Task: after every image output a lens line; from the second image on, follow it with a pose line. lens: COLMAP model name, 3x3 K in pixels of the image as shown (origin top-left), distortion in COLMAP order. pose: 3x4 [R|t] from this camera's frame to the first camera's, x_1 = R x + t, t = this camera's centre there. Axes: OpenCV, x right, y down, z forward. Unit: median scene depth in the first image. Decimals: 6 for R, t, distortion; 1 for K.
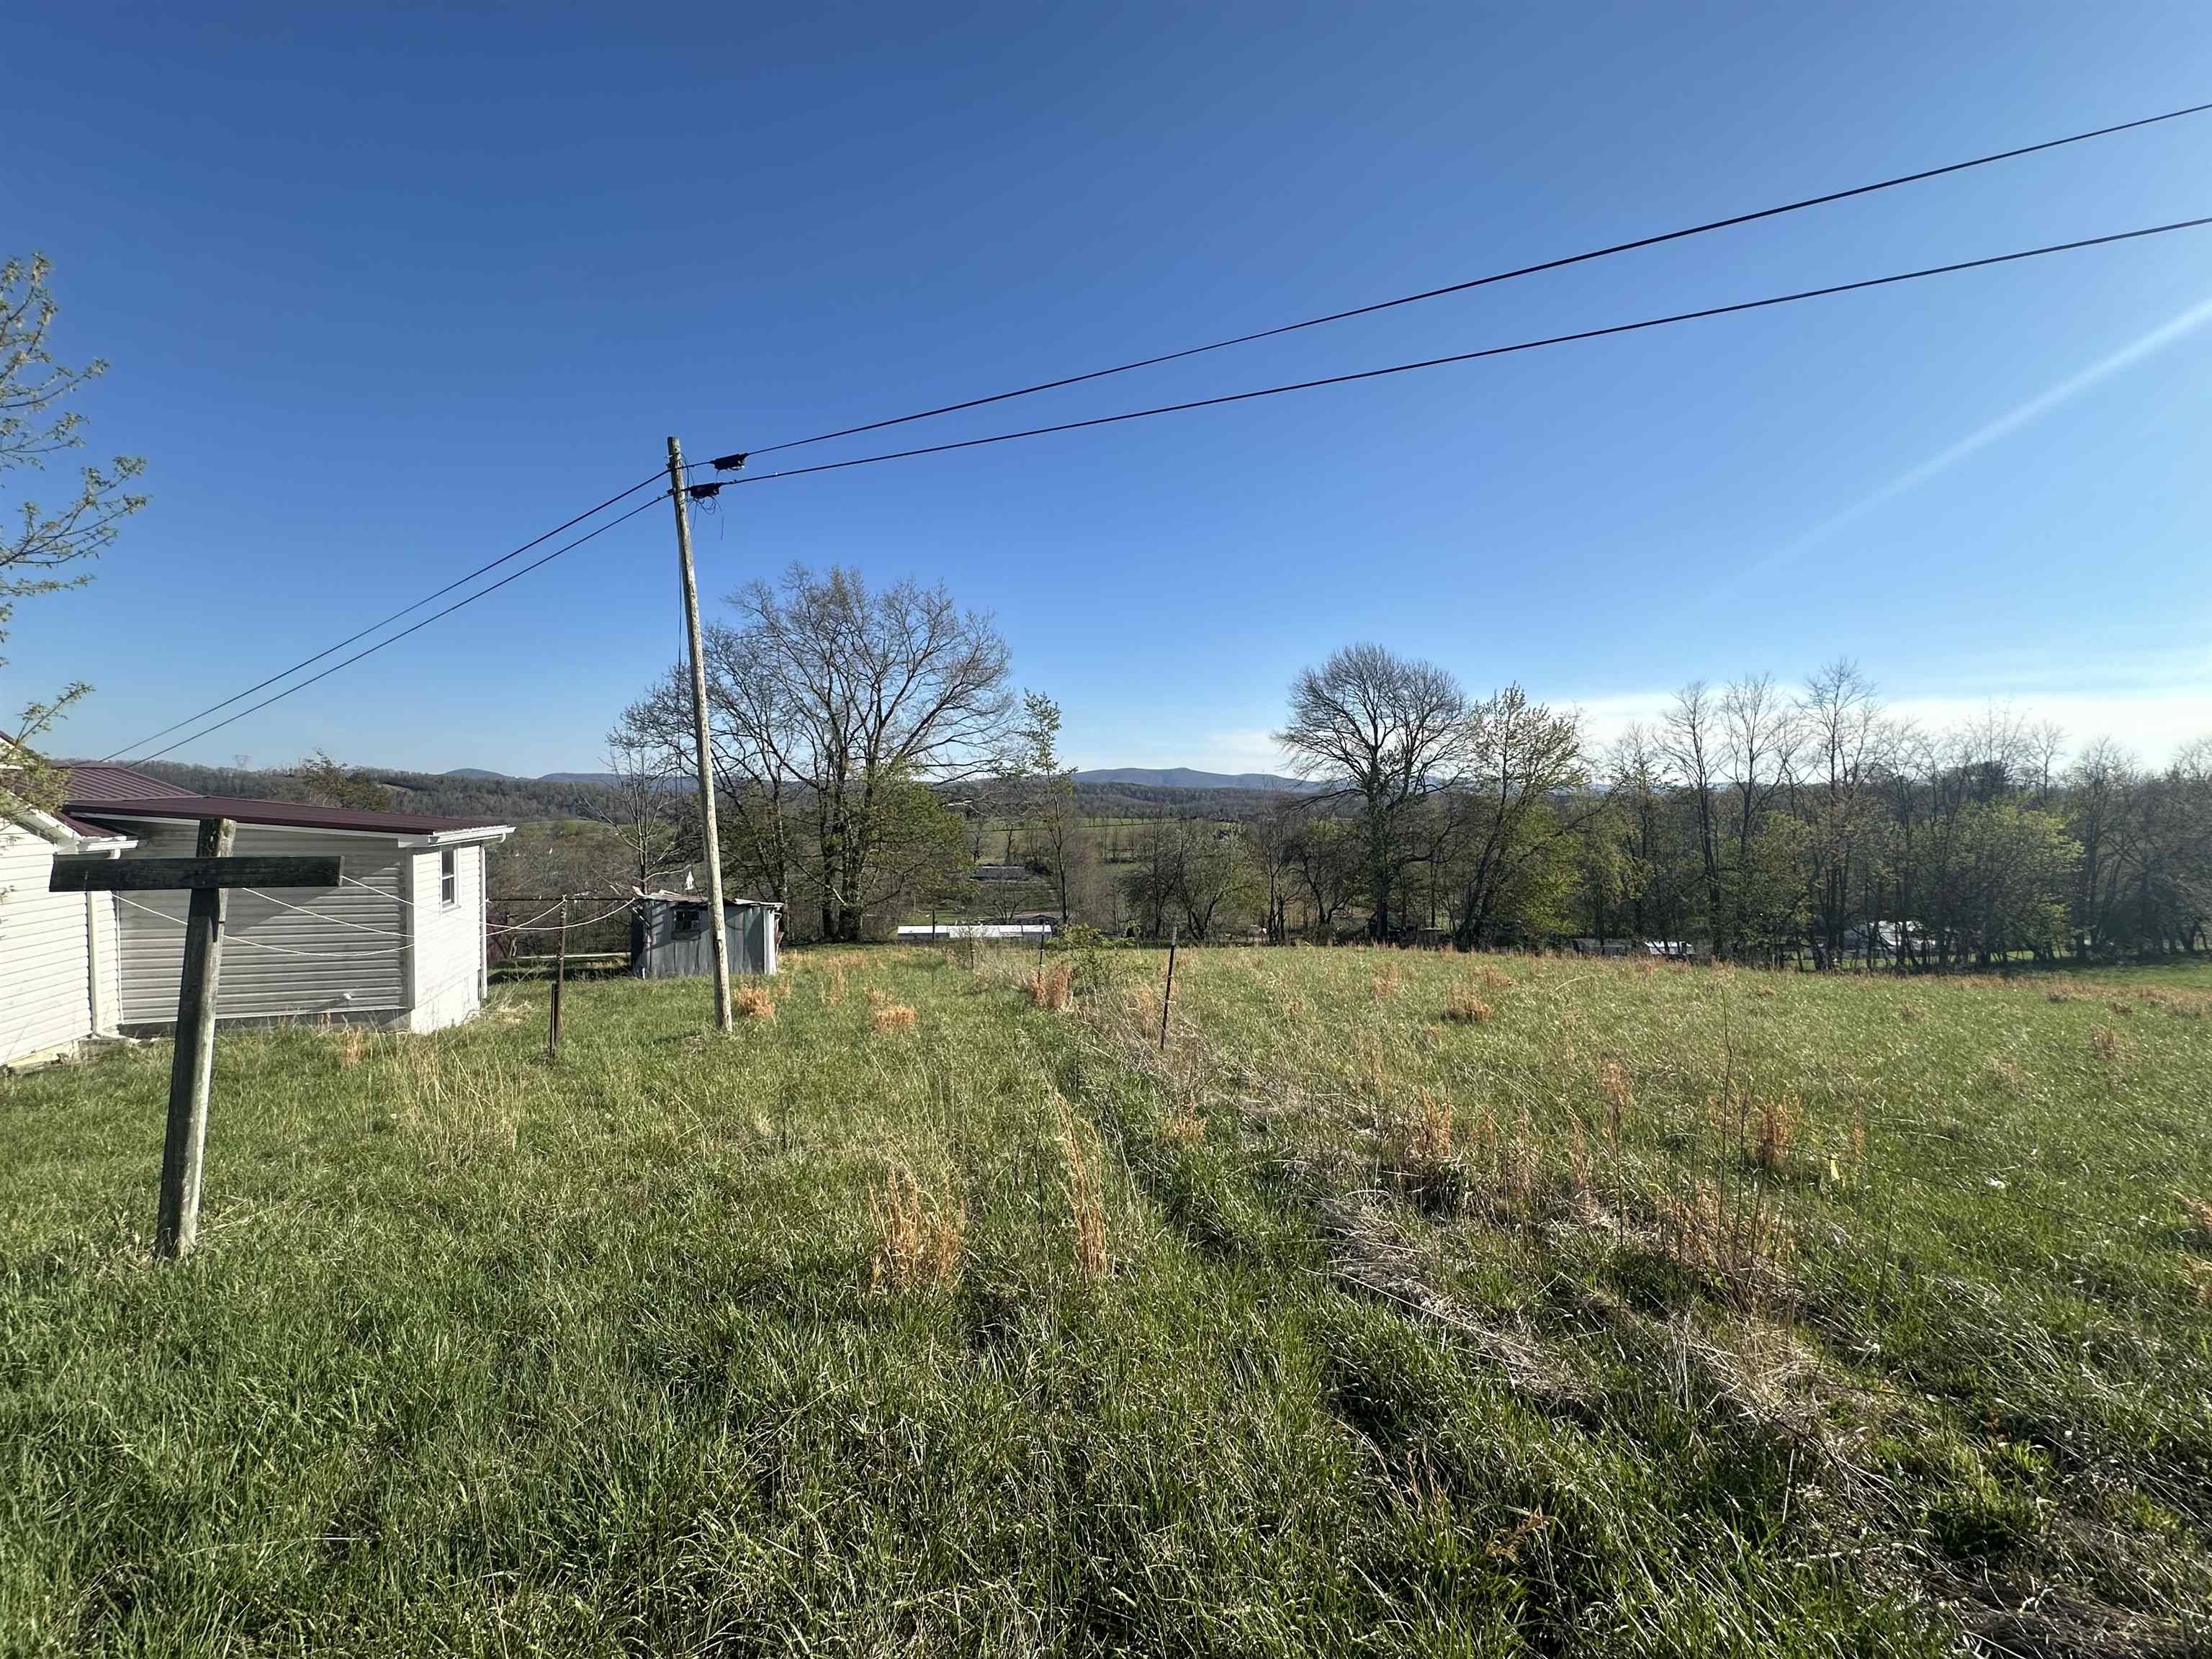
lens RADIAL K [[886.4, 0, 1105.7], [0, 886.4, 826.8], [0, 0, 1]] dist [-0.002913, 0.001270]
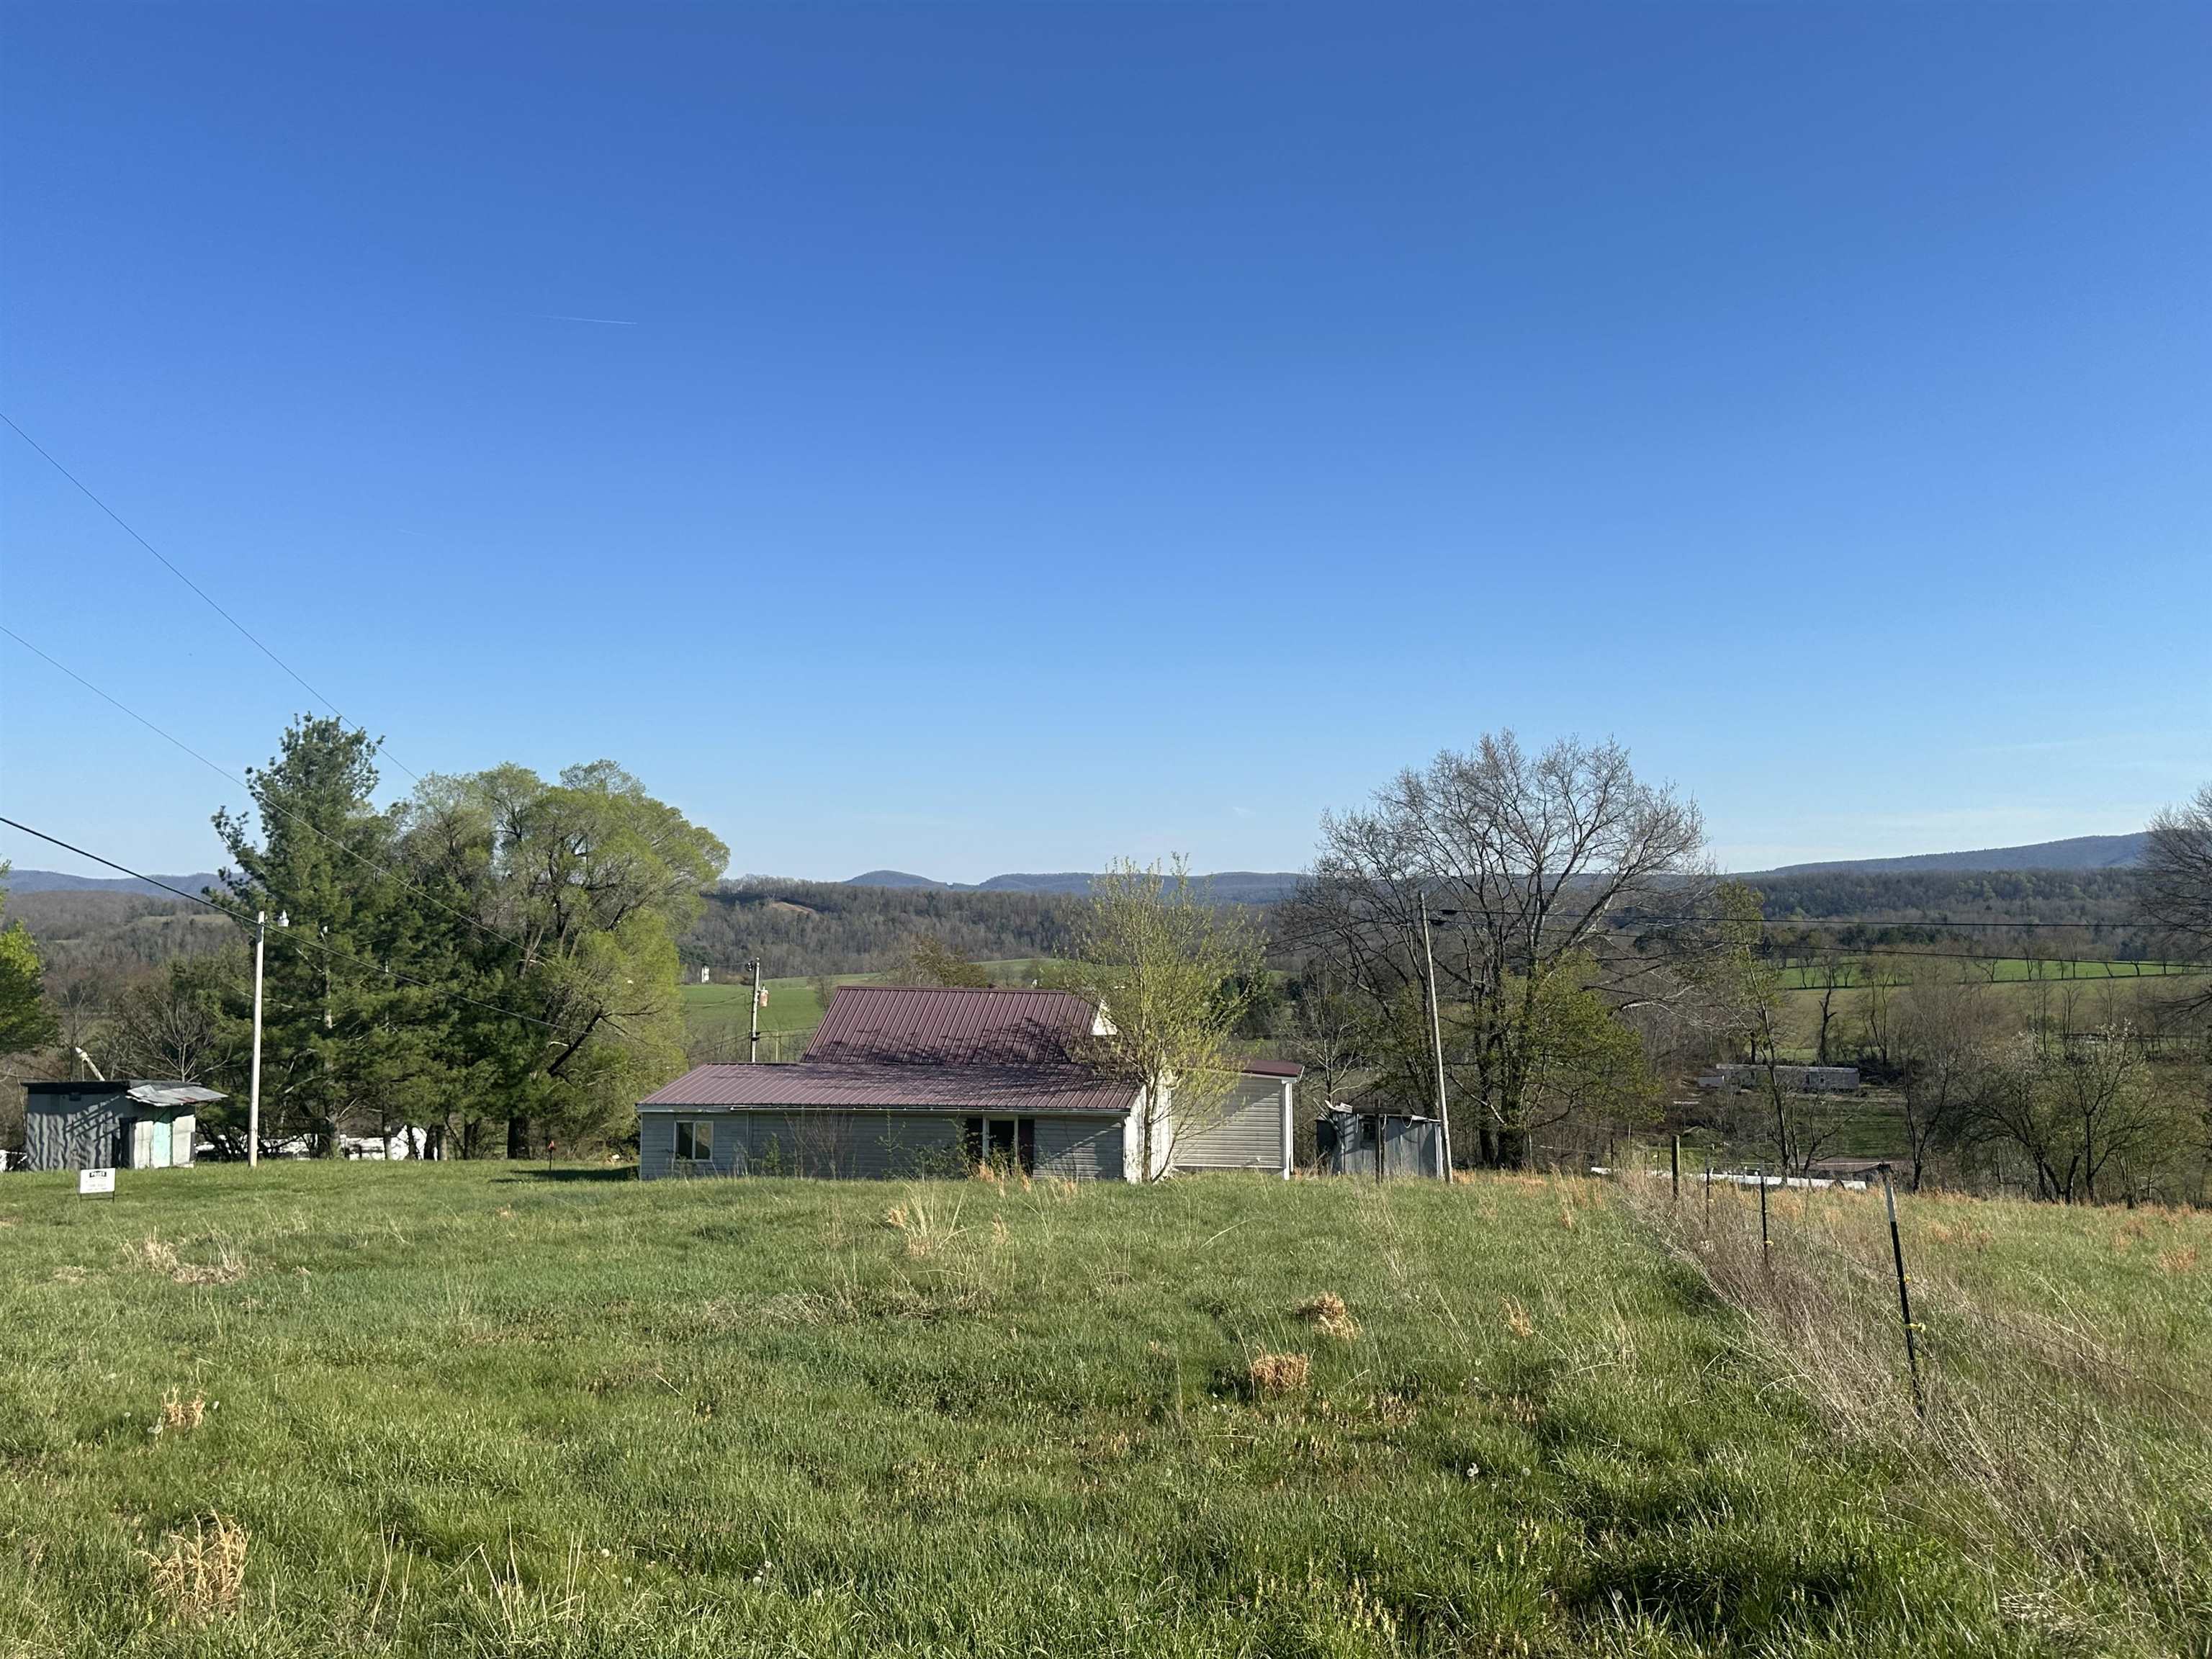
lens RADIAL K [[1802.3, 0, 1095.2], [0, 1802.3, 799.1], [0, 0, 1]] dist [0.092258, -0.123461]
pose [[0.875355, -0.043998, -0.481475, 0.190715], [-0.000895, 0.995701, -0.092616, -0.055862], [0.483480, 0.081503, 0.871553, -0.655396]]
